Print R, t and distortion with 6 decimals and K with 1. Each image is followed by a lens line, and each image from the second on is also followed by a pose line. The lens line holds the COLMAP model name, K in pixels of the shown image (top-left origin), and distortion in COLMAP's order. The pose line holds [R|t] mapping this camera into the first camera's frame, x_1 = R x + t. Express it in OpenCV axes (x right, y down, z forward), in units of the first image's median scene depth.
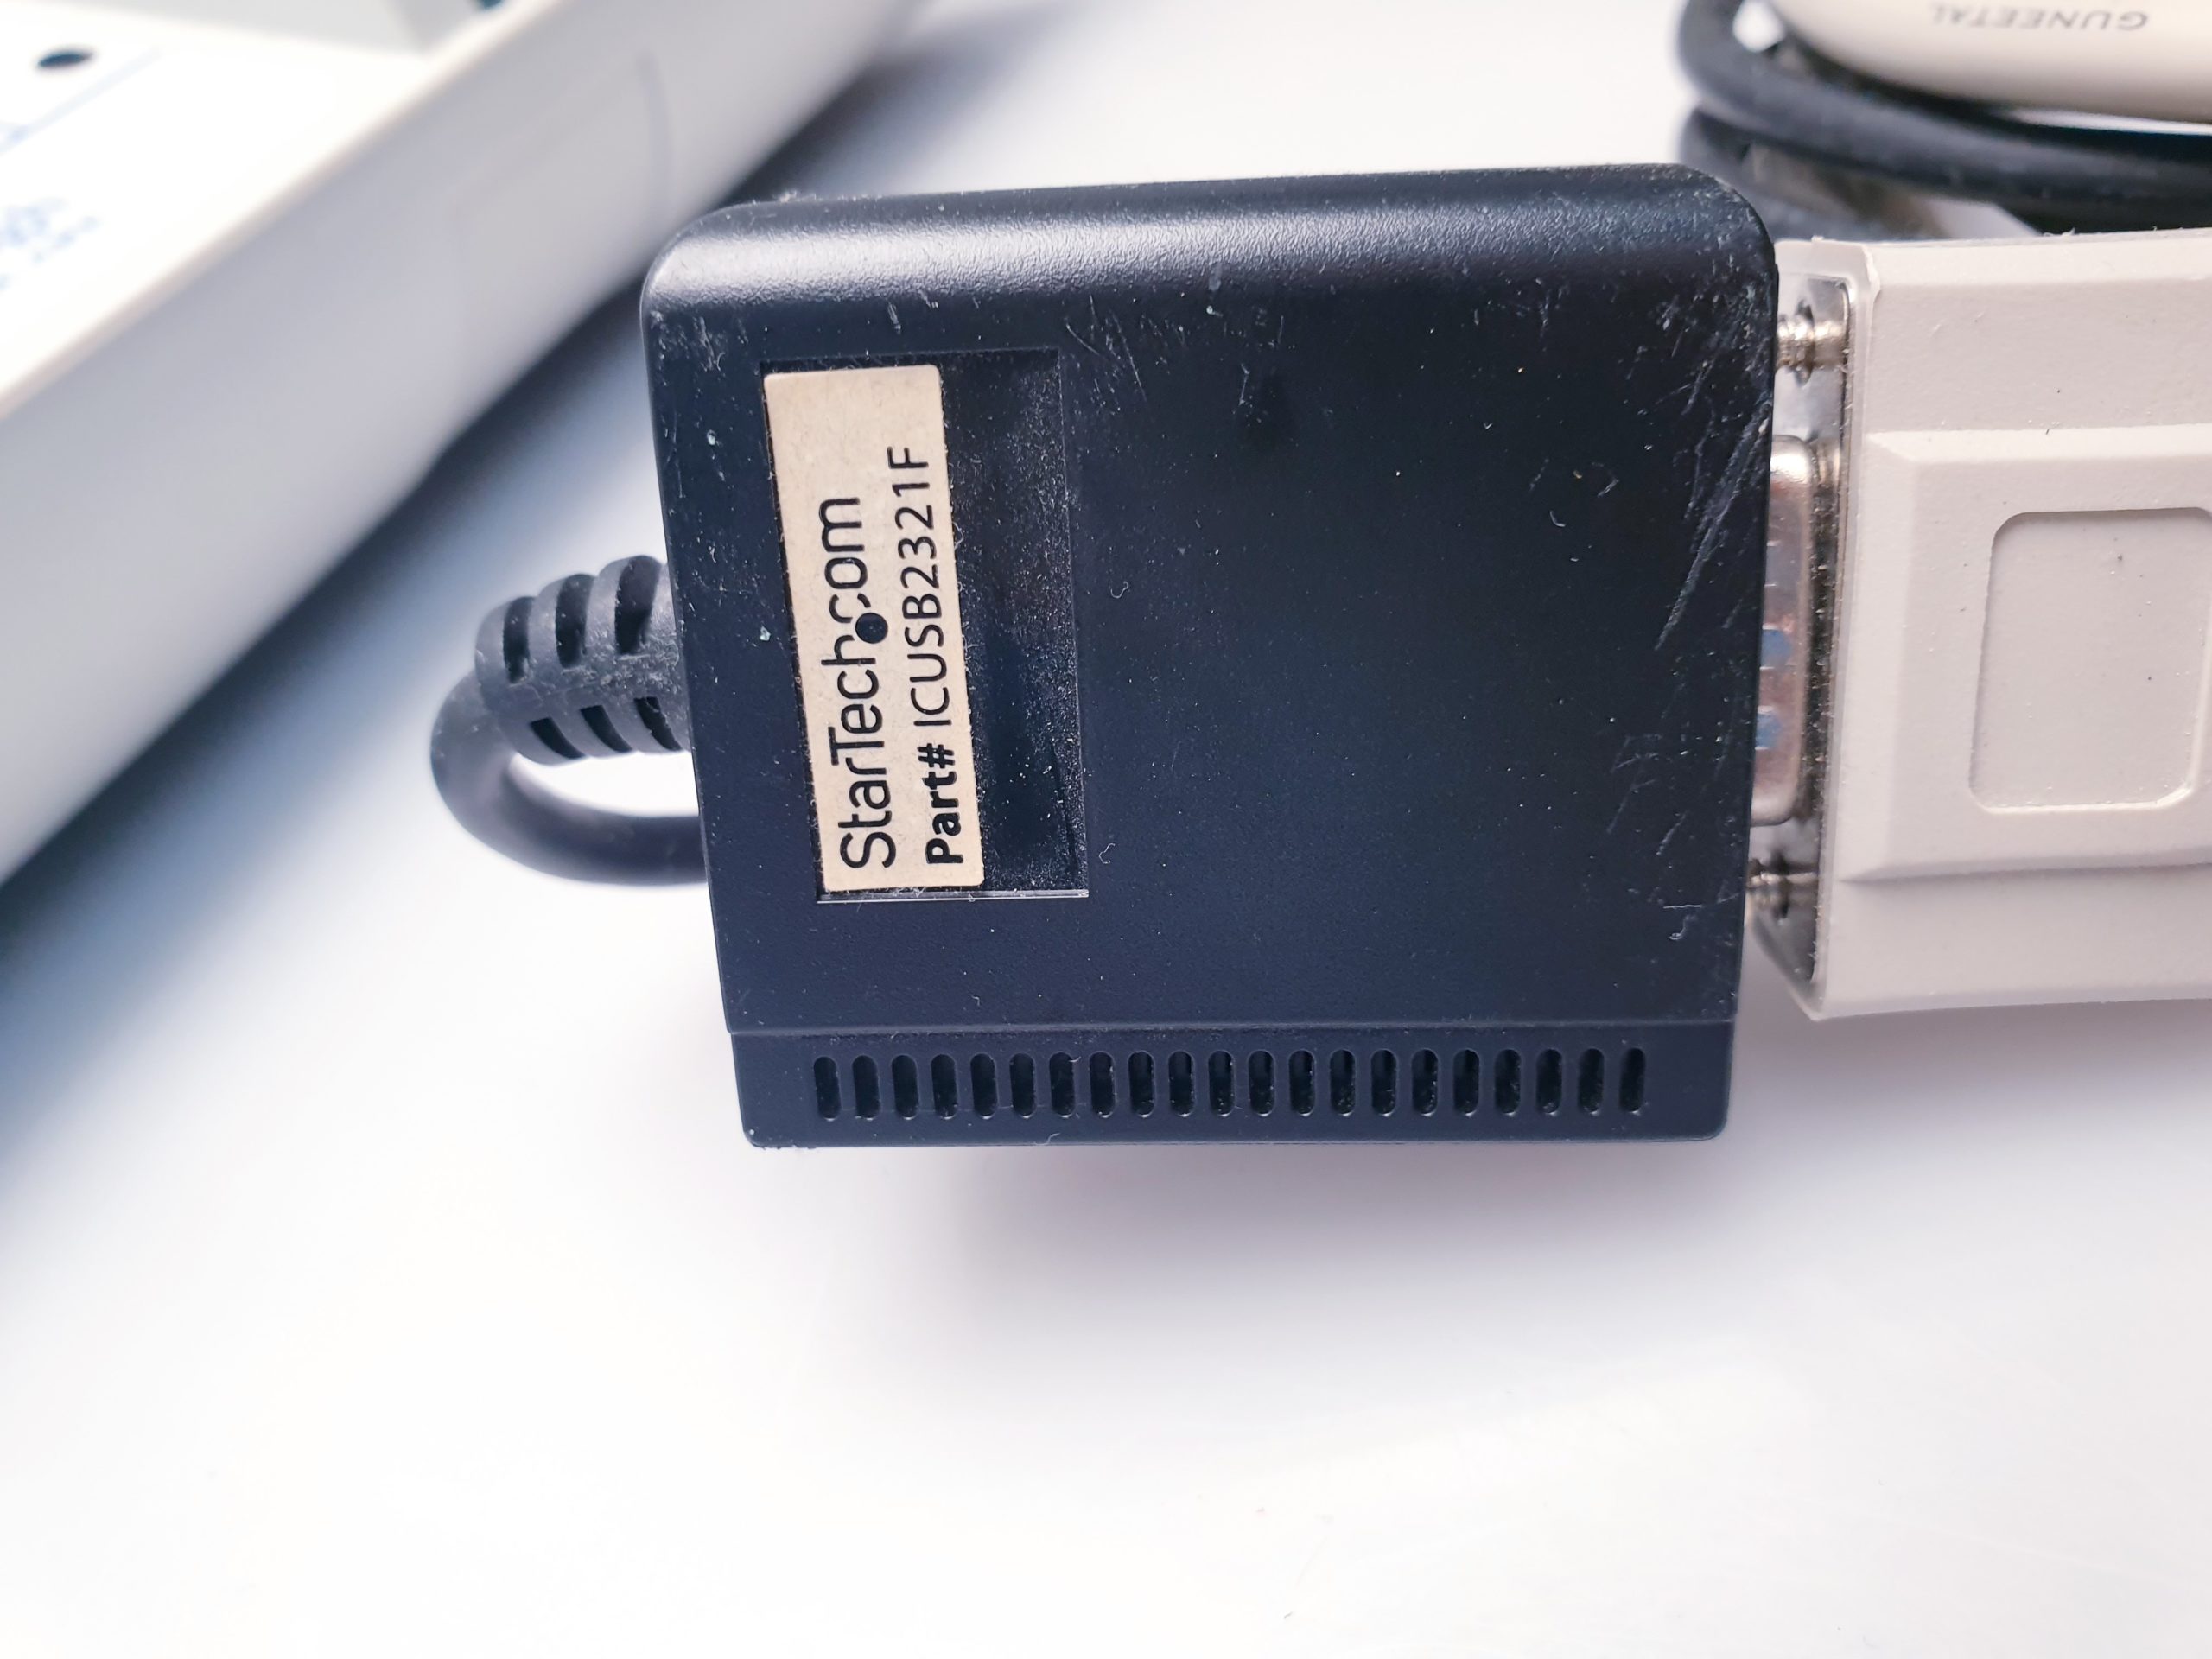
lens RADIAL K [[1768.7, 0, 1105.2], [0, 1768.7, 831.1], [0, 0, 1]] dist [-0.023985, -0.016029]
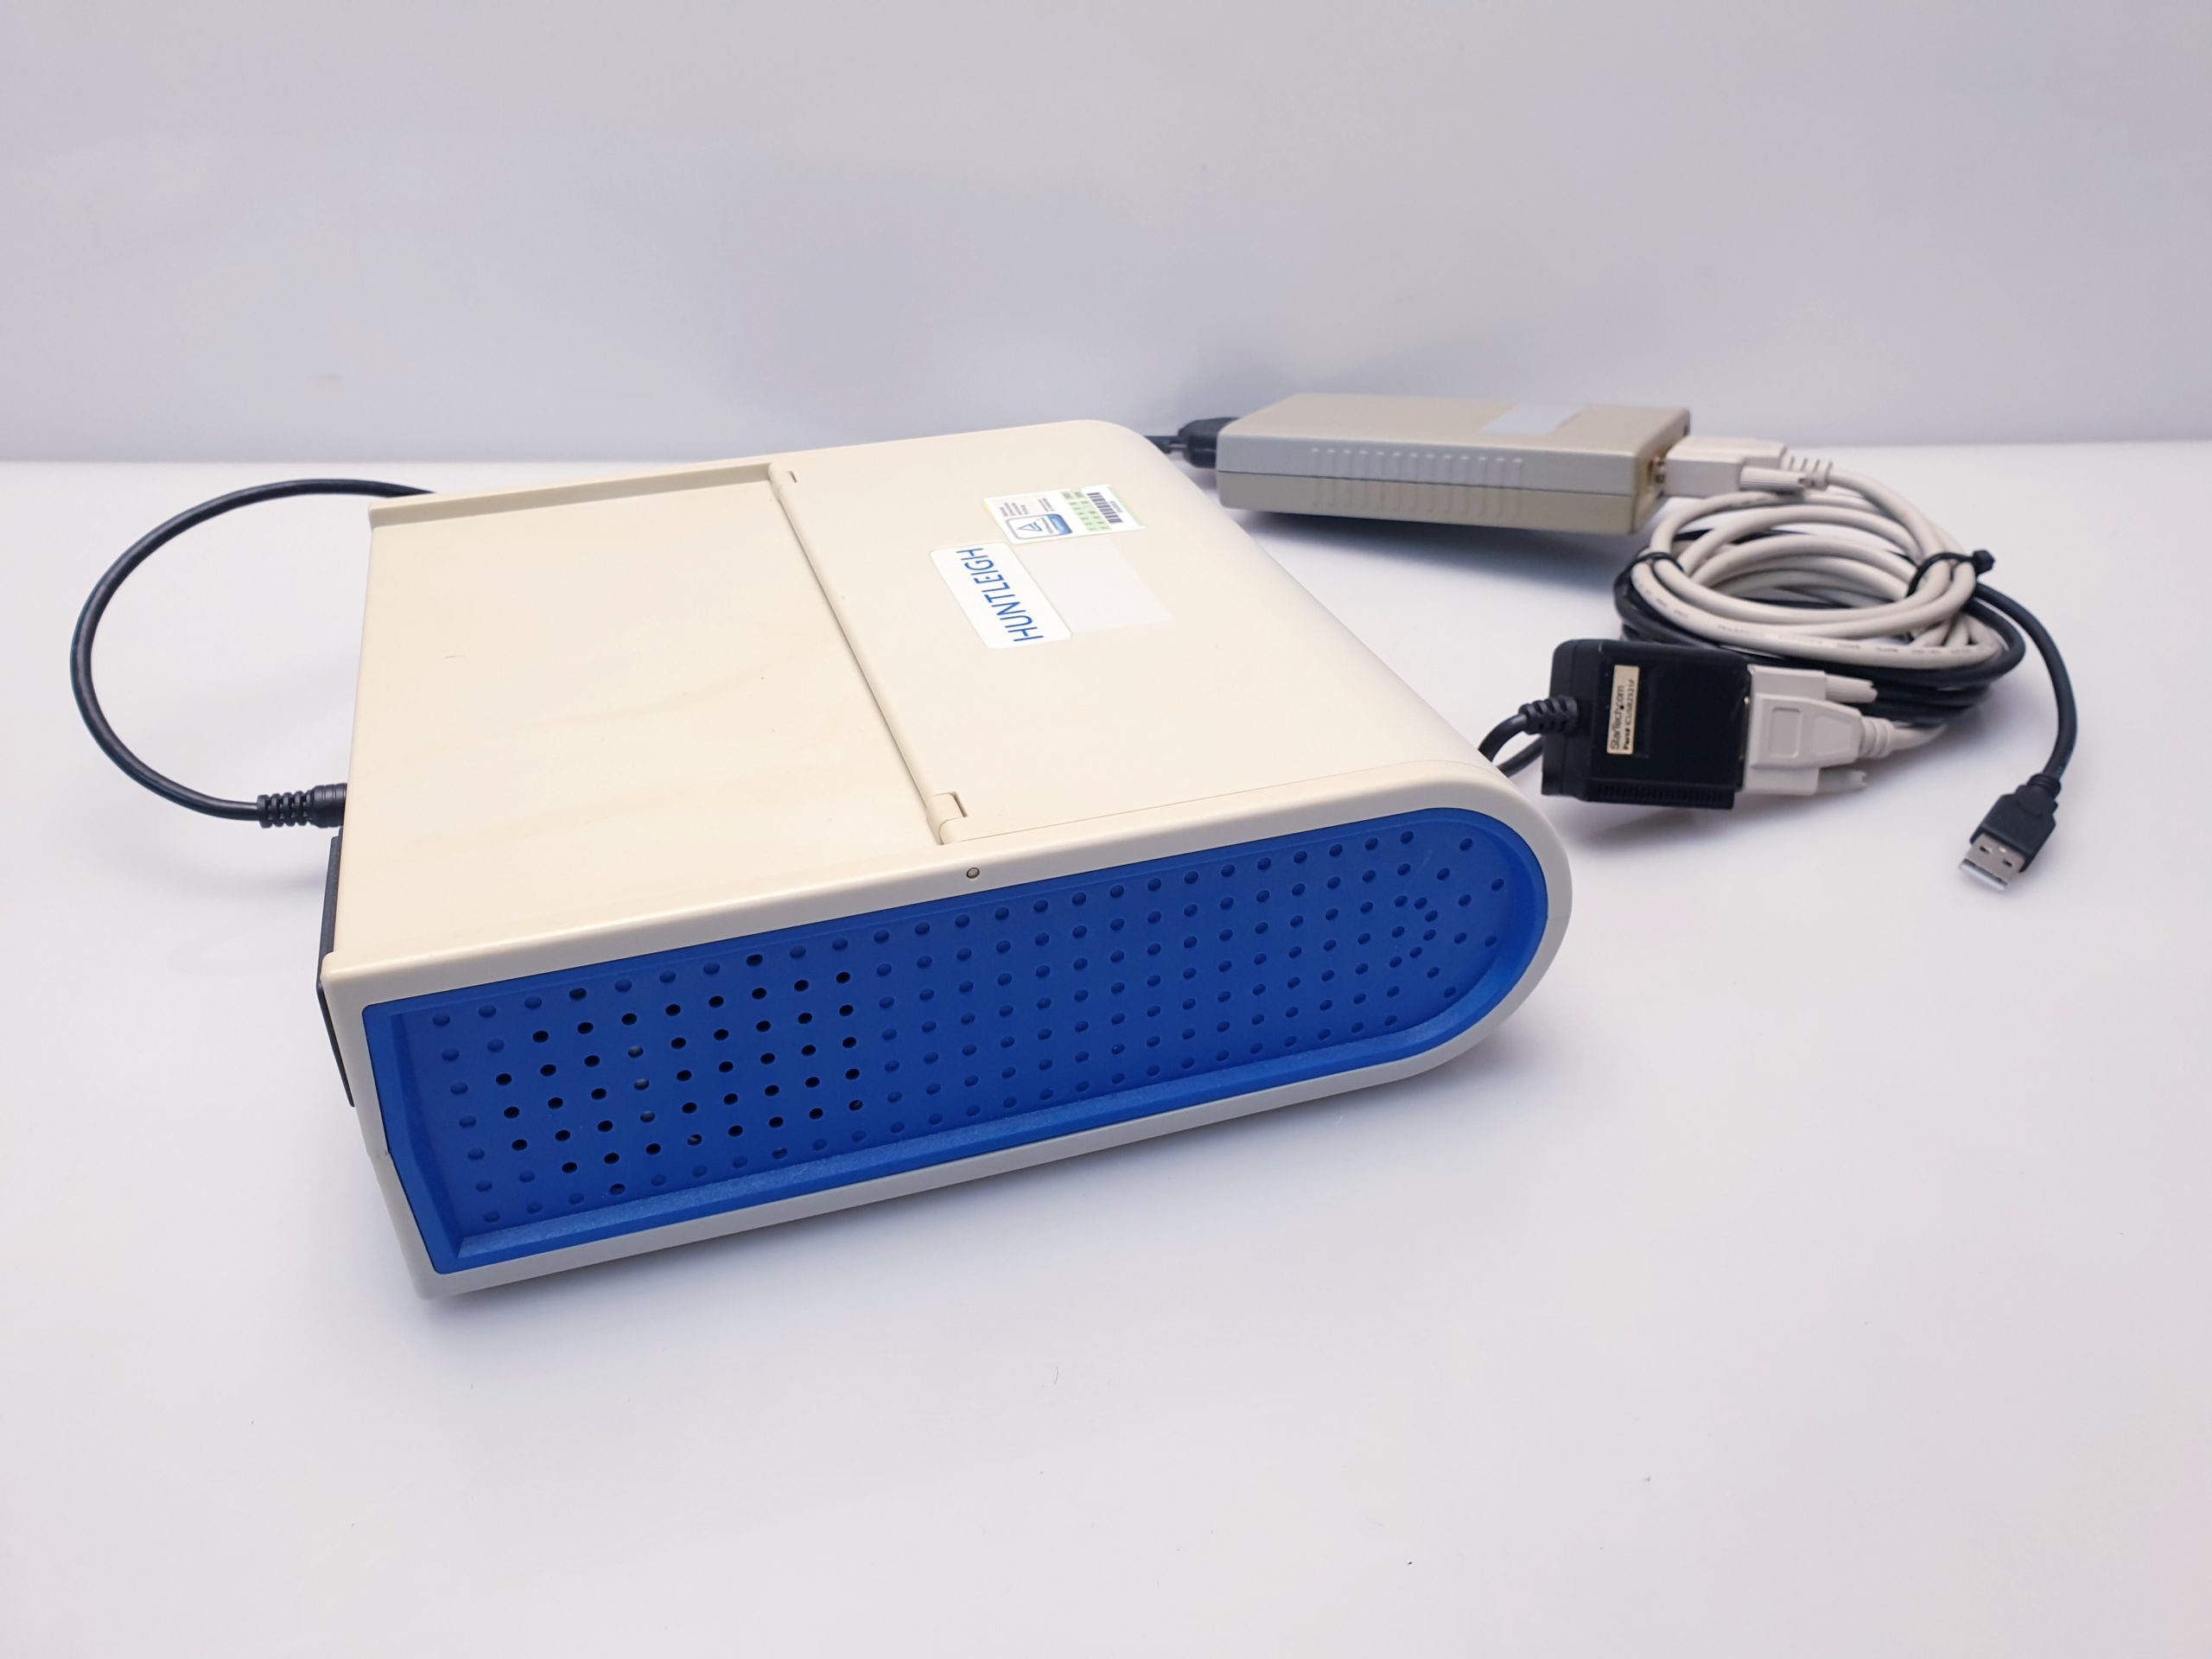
lens RADIAL K [[1768.7, 0, 1107.0], [0, 1768.7, 827.5], [0, 0, 1]] dist [-0.023985, -0.016029]
pose [[0.940737, 0.079427, 0.329705, -3.695498], [-0.008579, 0.977450, -0.210992, 1.553972], [-0.339029, 0.195660, 0.920205, -3.829629]]
